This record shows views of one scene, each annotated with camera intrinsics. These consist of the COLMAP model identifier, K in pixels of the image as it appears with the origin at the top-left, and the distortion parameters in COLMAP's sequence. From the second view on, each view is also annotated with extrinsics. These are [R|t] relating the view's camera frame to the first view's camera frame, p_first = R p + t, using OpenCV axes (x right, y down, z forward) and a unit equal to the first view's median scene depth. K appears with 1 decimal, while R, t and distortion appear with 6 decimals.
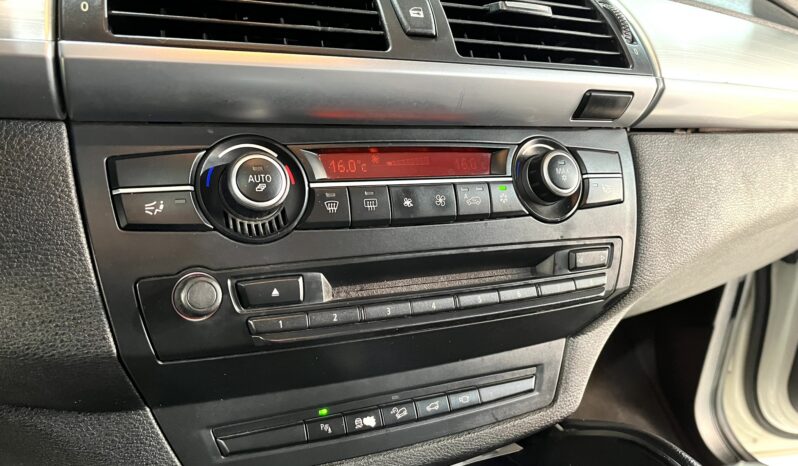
lens RADIAL K [[626.3, 0, 400.5], [0, 626.3, 232.4], [0, 0, 1]] dist [0.037513, -0.027919]
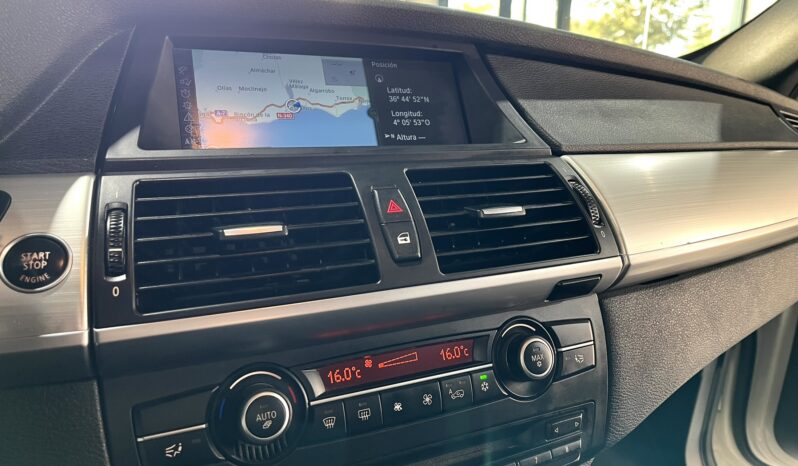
lens RADIAL K [[626.3, 0, 400.3], [0, 626.3, 213.1], [0, 0, 1]] dist [0.037513, -0.027919]
pose [[0.999945, -0.009876, 0.003512, 0.015023], [0.009934, 0.999806, -0.016994, -0.357618], [-0.003343, 0.017028, 0.999849, -0.120410]]
